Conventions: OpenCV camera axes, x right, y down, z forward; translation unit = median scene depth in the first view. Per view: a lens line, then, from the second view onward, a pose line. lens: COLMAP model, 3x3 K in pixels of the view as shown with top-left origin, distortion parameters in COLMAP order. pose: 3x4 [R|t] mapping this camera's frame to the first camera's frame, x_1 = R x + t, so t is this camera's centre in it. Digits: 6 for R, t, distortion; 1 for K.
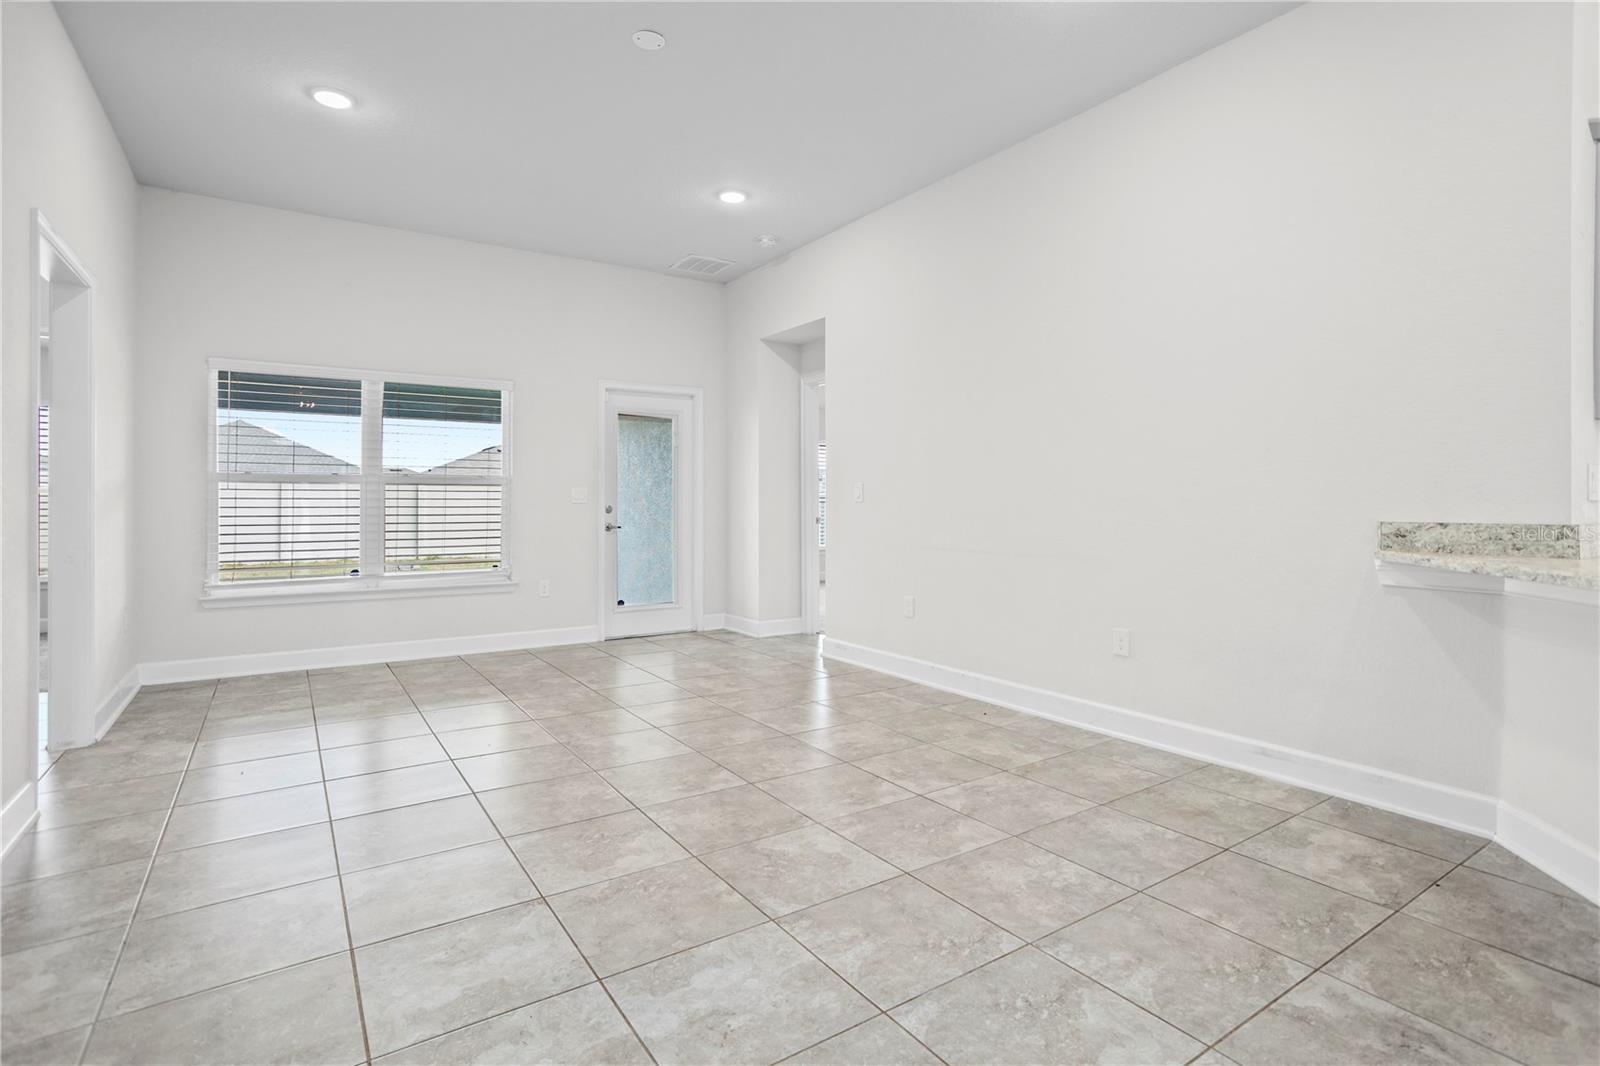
lens RADIAL K [[797.3, 0, 820.9], [0, 797.3, 509.0], [0, 0, 1]] dist [-0.047392, 0.026238]
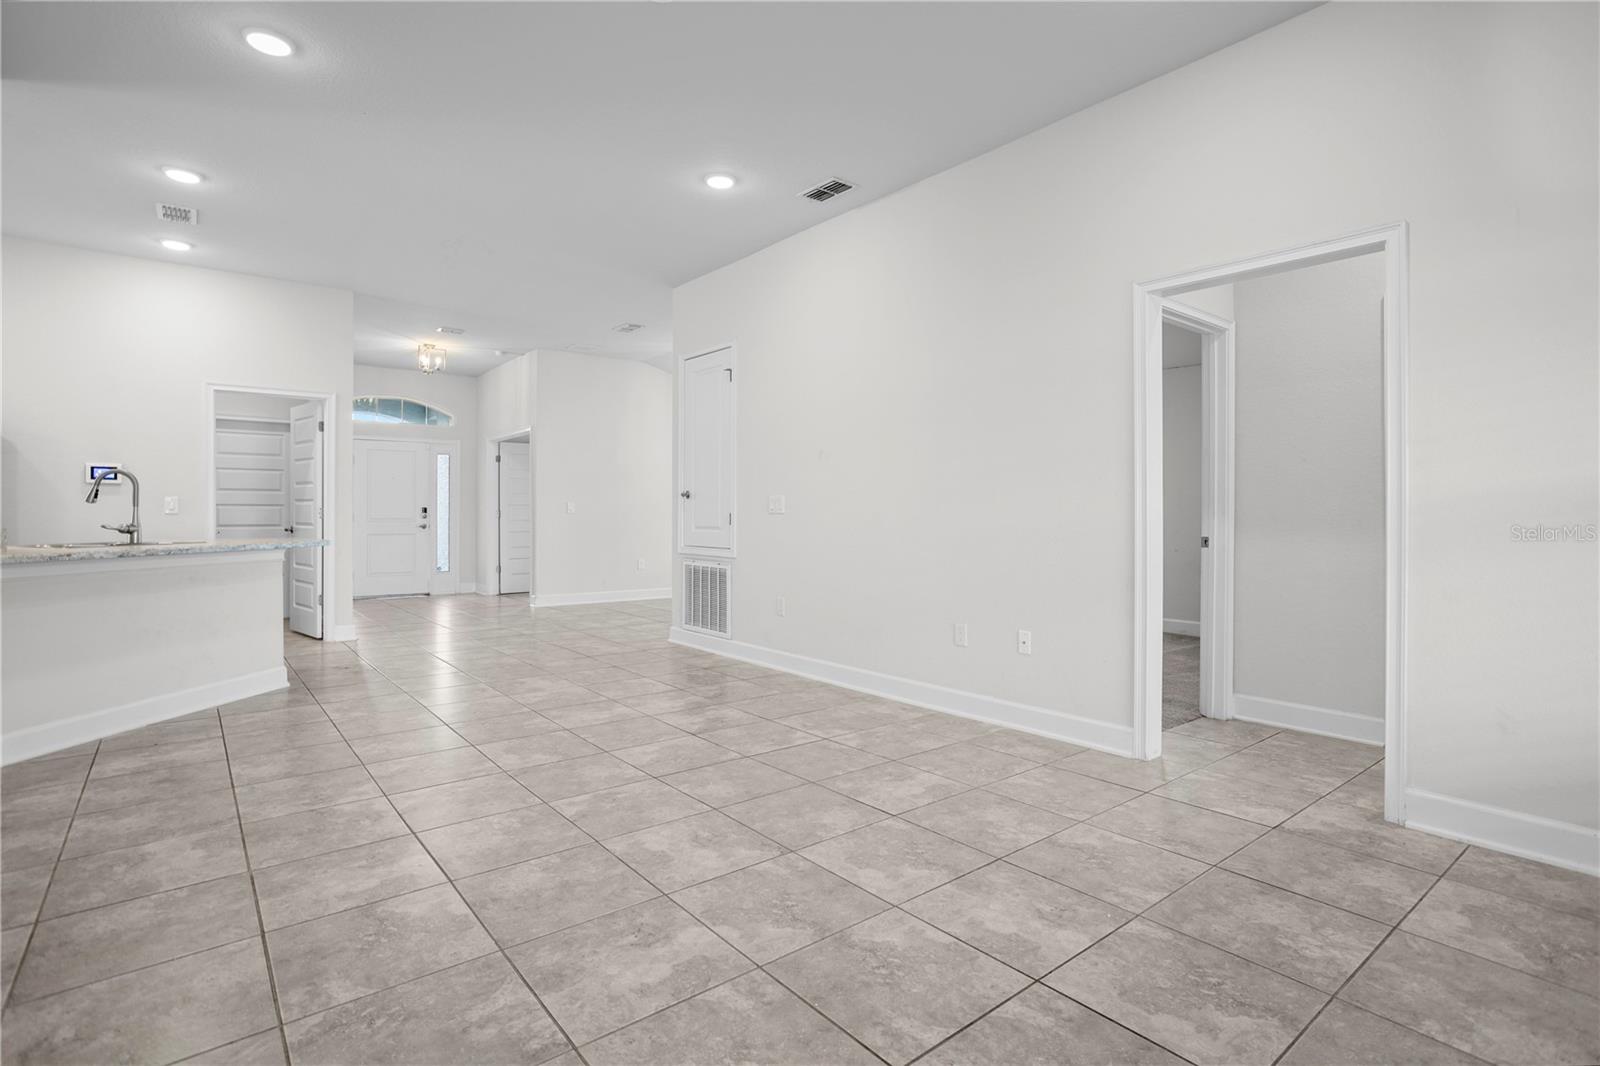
lens RADIAL K [[785.4, 0, 803.1], [0, 785.4, 518.2], [0, 0, 1]] dist [-0.050667, 0.029682]
pose [[-0.997071, 0.001618, -0.076458, -0.332971], [0.000596, 0.999910, 0.013395, -0.014148], [0.076473, 0.013311, -0.996983, 1.983976]]
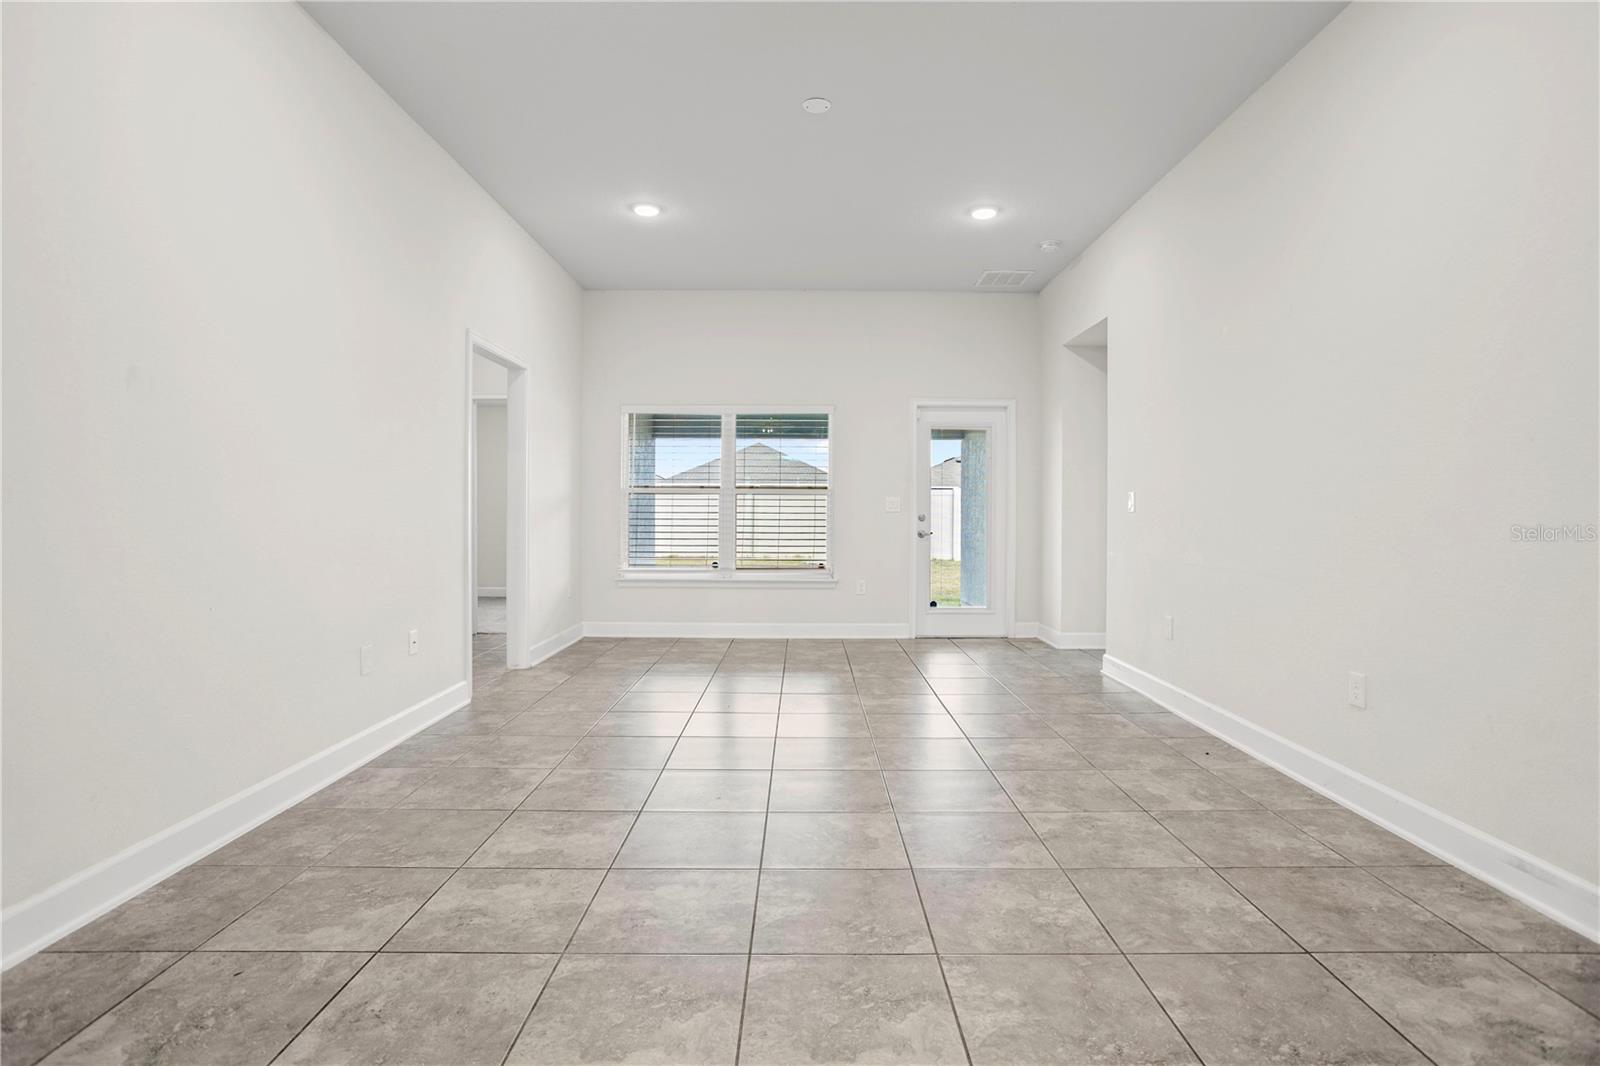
lens RADIAL K [[785.4, 0, 803.1], [0, 785.4, 518.2], [0, 0, 1]] dist [-0.050667, 0.029682]
pose [[0.823159, 0.008787, -0.567743, 0.431644], [-0.007908, 0.999961, 0.004011, -0.002166], [0.567756, 0.001188, 0.823196, 0.058619]]
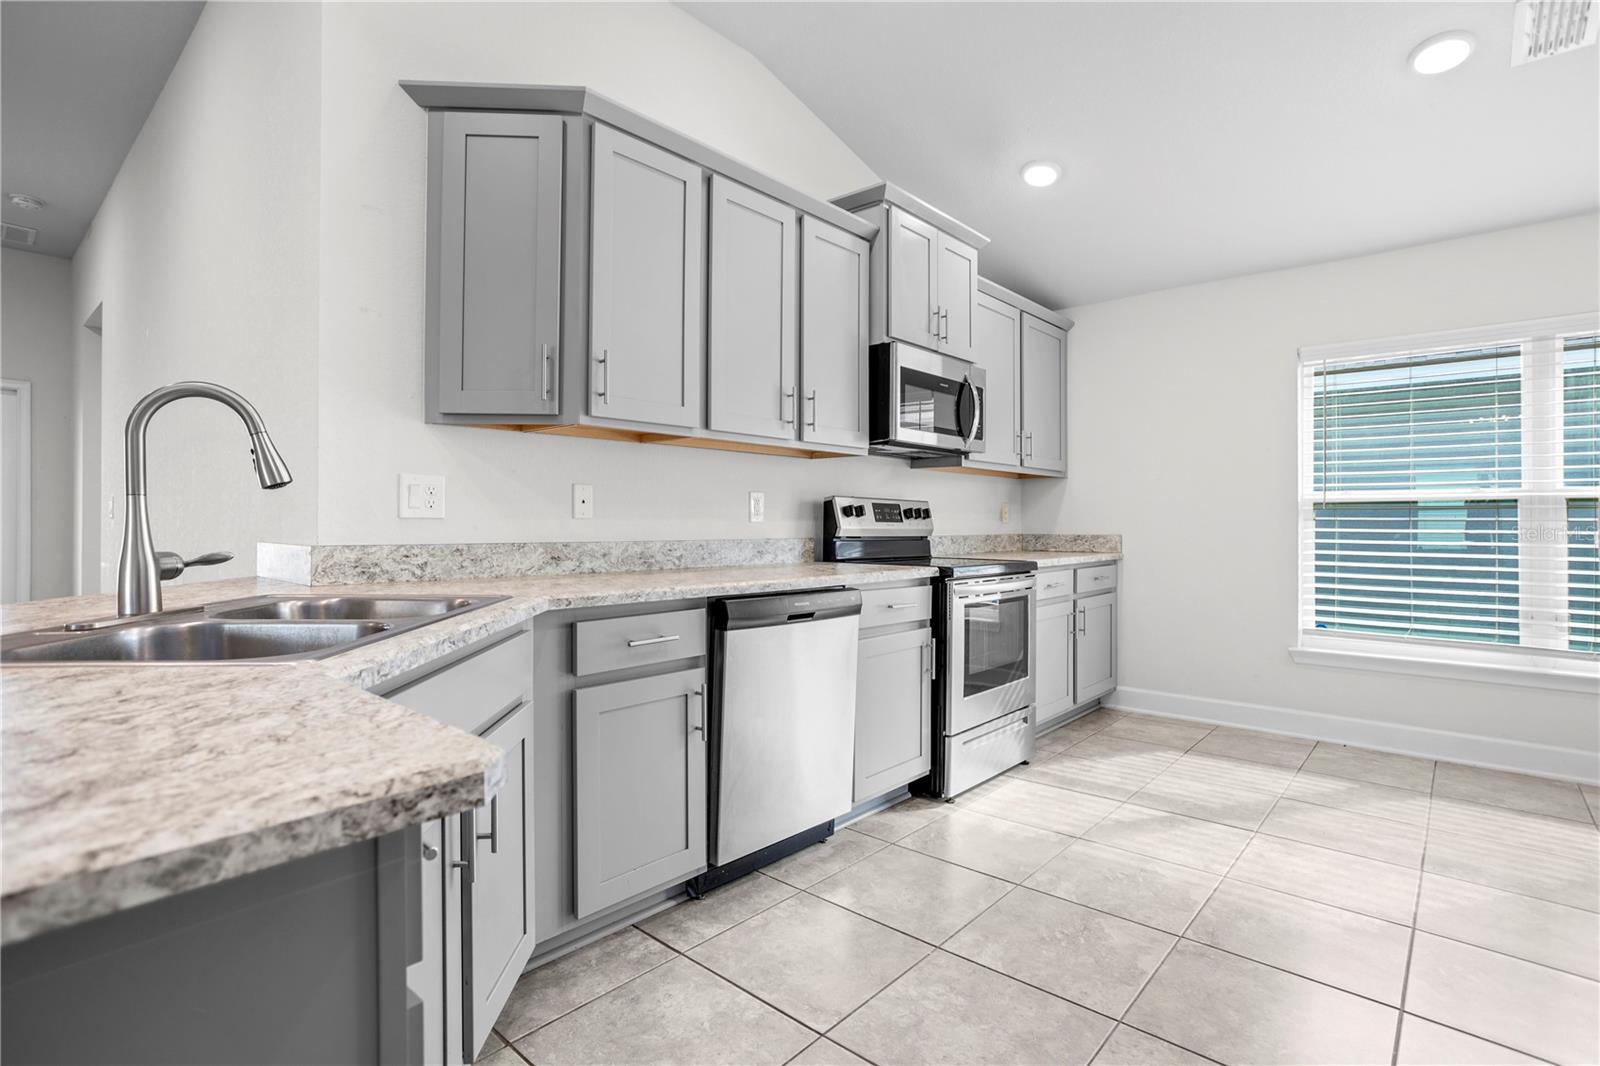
lens RADIAL K [[785.4, 0, 803.1], [0, 785.4, 518.2], [0, 0, 1]] dist [-0.050667, 0.029682]
pose [[0.969628, 0.006295, 0.244505, 0.975388], [-0.002929, 0.999896, -0.014125, 0.002964], [-0.244569, 0.012980, 0.969545, 0.039277]]
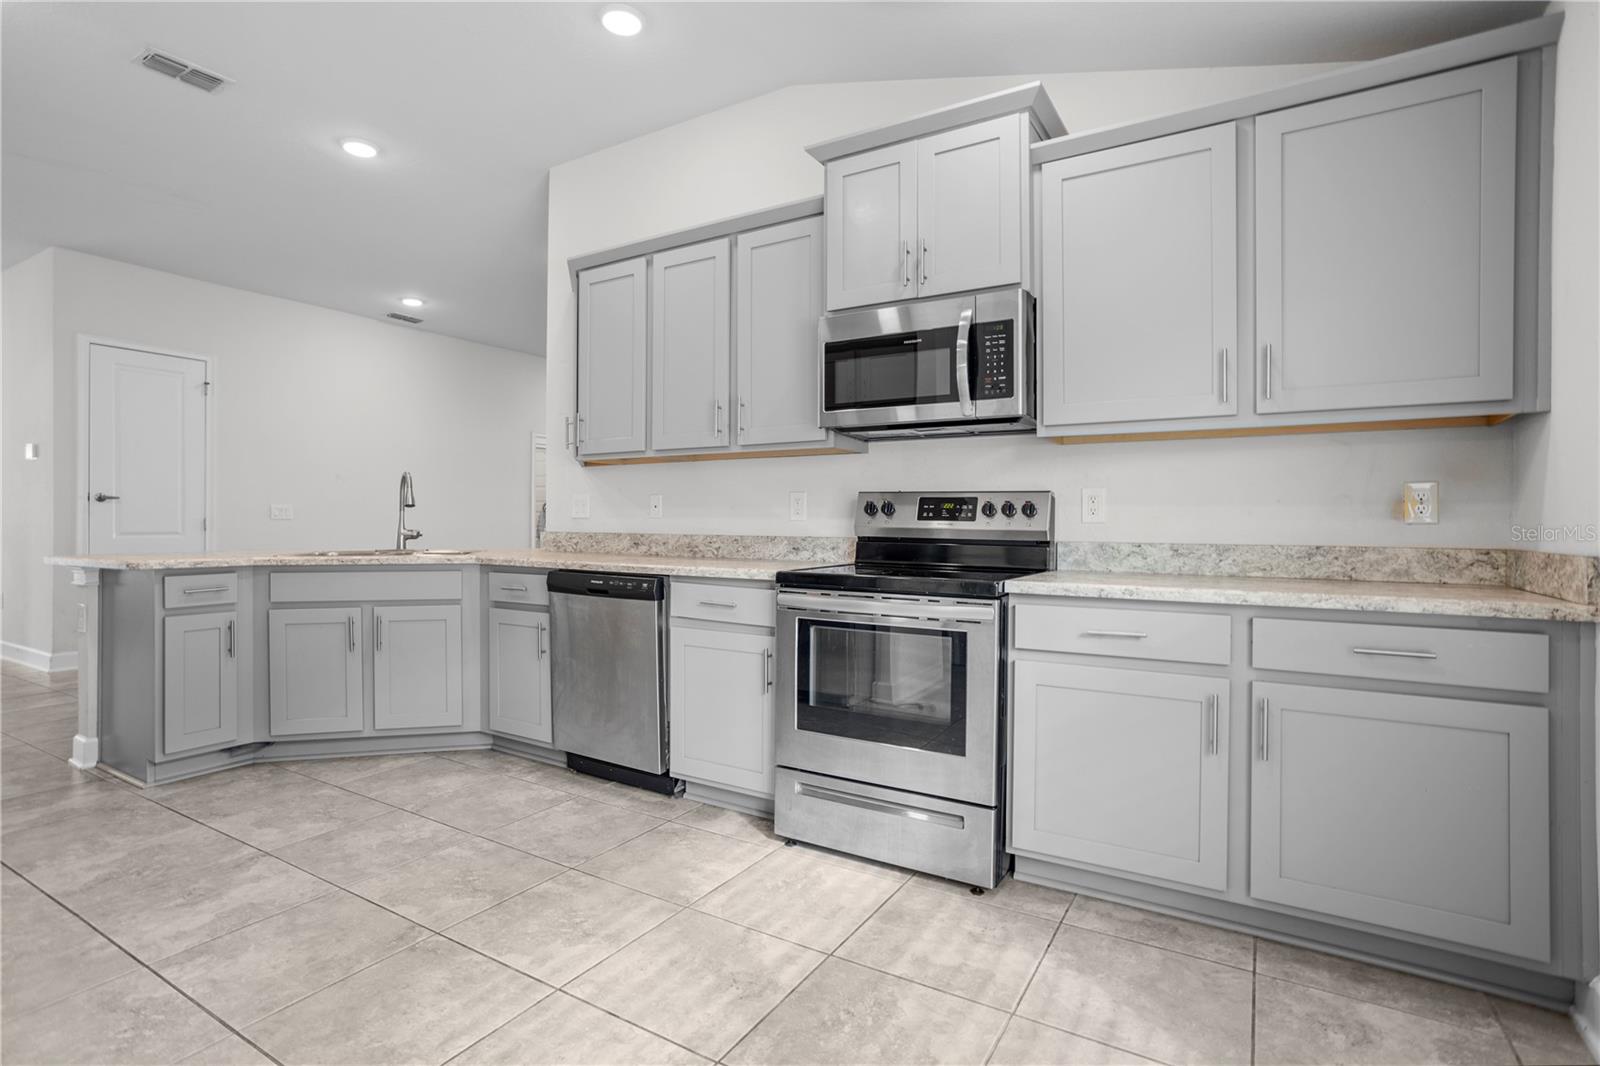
lens RADIAL K [[785.4, 0, 803.1], [0, 785.4, 518.2], [0, 0, 1]] dist [-0.050667, 0.029682]
pose [[0.408029, 0.002922, -0.912964, 2.090461], [-0.011111, 0.999937, -0.001765, -0.007049], [0.912901, 0.010864, 0.408036, 0.571614]]
